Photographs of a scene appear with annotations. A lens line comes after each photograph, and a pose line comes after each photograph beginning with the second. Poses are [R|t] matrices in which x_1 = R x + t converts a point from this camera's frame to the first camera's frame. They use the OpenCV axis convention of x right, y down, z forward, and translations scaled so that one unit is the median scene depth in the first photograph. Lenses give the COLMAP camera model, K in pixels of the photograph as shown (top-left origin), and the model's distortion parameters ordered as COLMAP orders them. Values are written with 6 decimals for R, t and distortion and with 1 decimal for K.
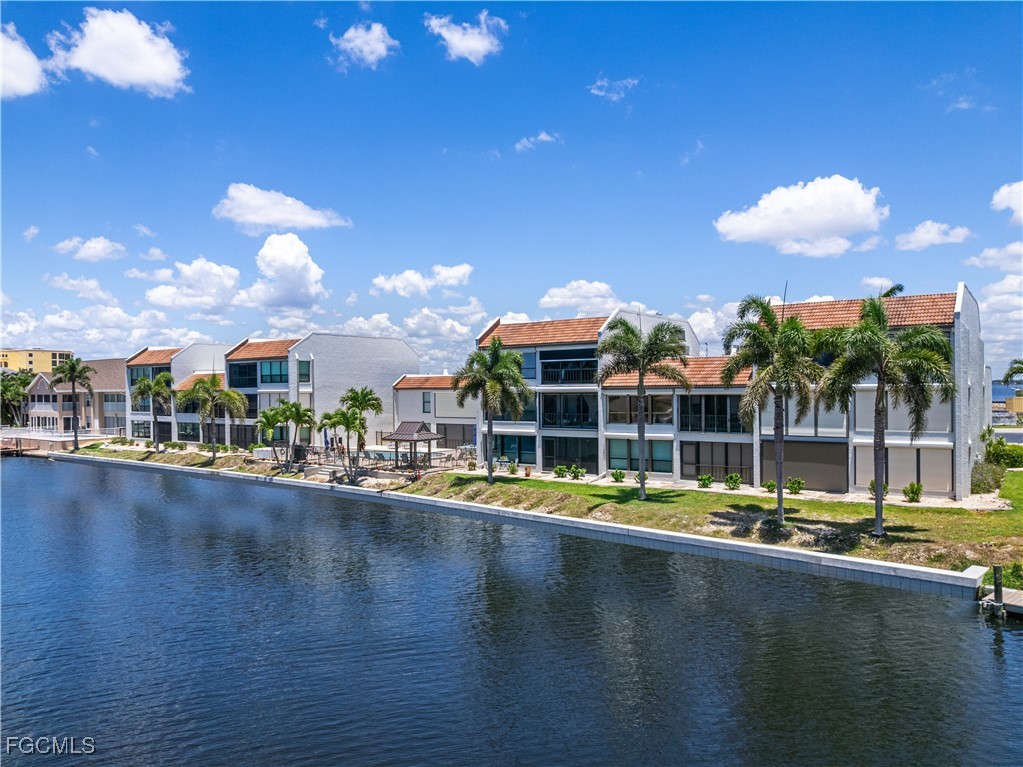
lens RADIAL K [[739.5, 0, 503.0], [0, 739.5, 377.3], [0, 0, 1]] dist [-0.063844, 0.042836]
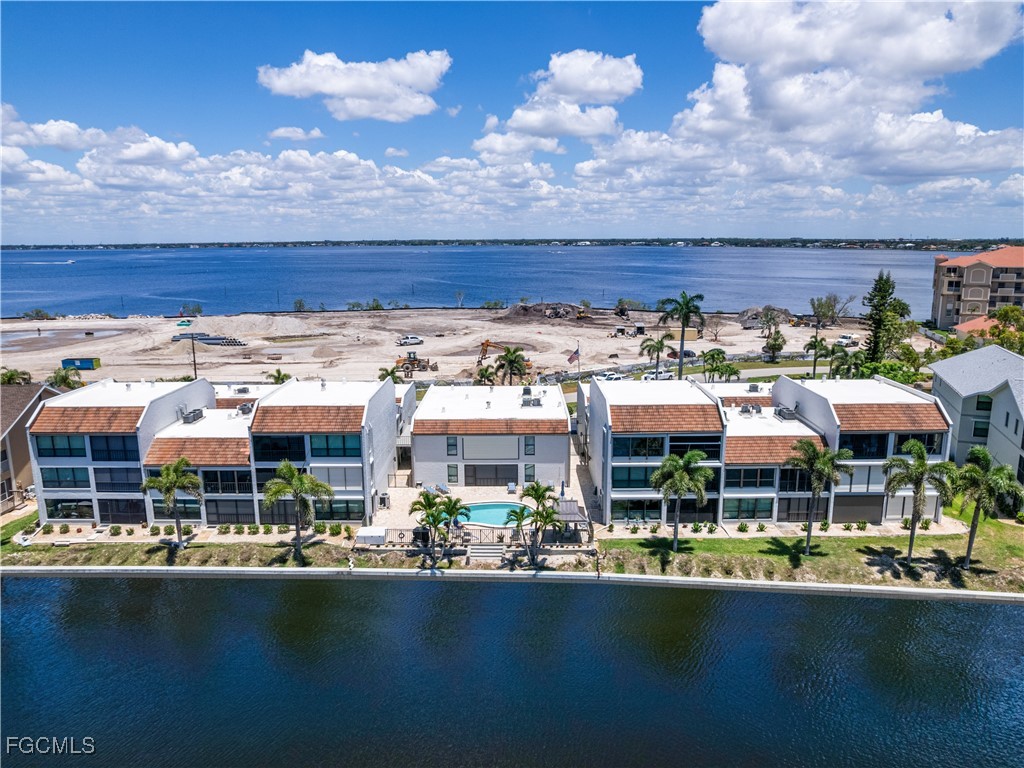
lens RADIAL K [[740.2, 0, 503.9], [0, 740.2, 381.5], [0, 0, 1]] dist [-0.063844, 0.042836]
pose [[0.812501, -0.106773, 0.573098, -0.875295], [-0.008297, 0.980866, 0.194506, -0.361835], [-0.582901, -0.162791, 0.796069, 0.160140]]
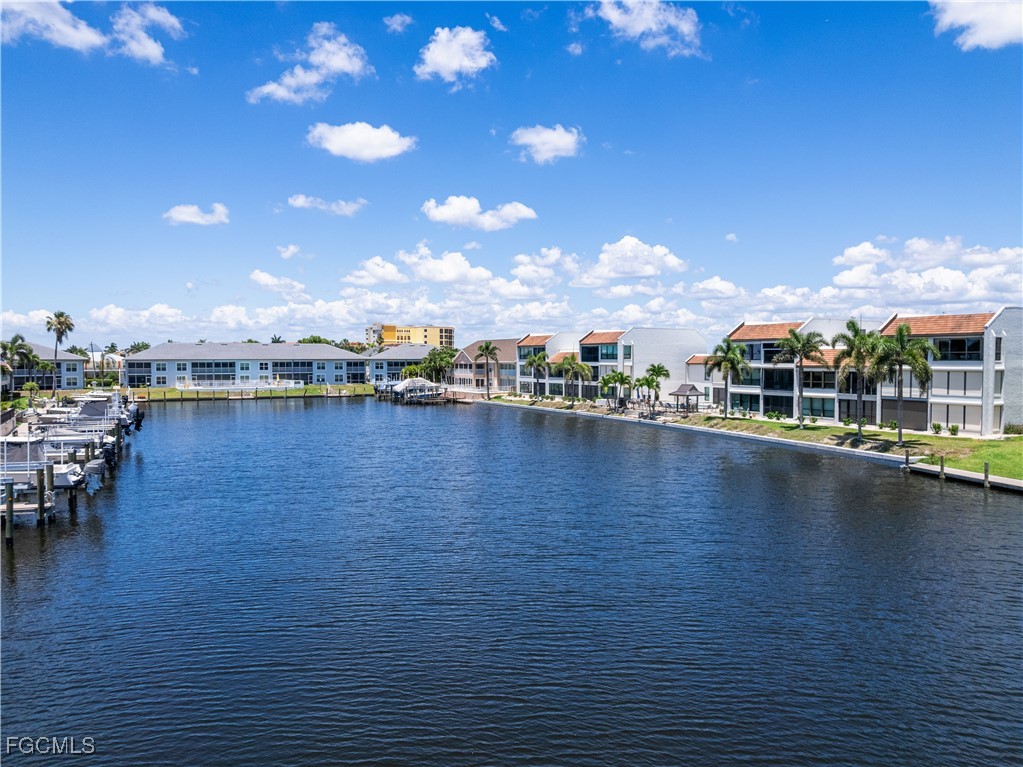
lens RADIAL K [[739.5, 0, 513.0], [0, 739.5, 381.9], [0, 0, 1]] dist [-0.063844, 0.042836]
pose [[0.905779, 0.023749, -0.423084, 0.232046], [-0.003581, 0.998822, 0.048401, -0.025595], [0.423735, -0.042326, 0.904797, -0.698102]]
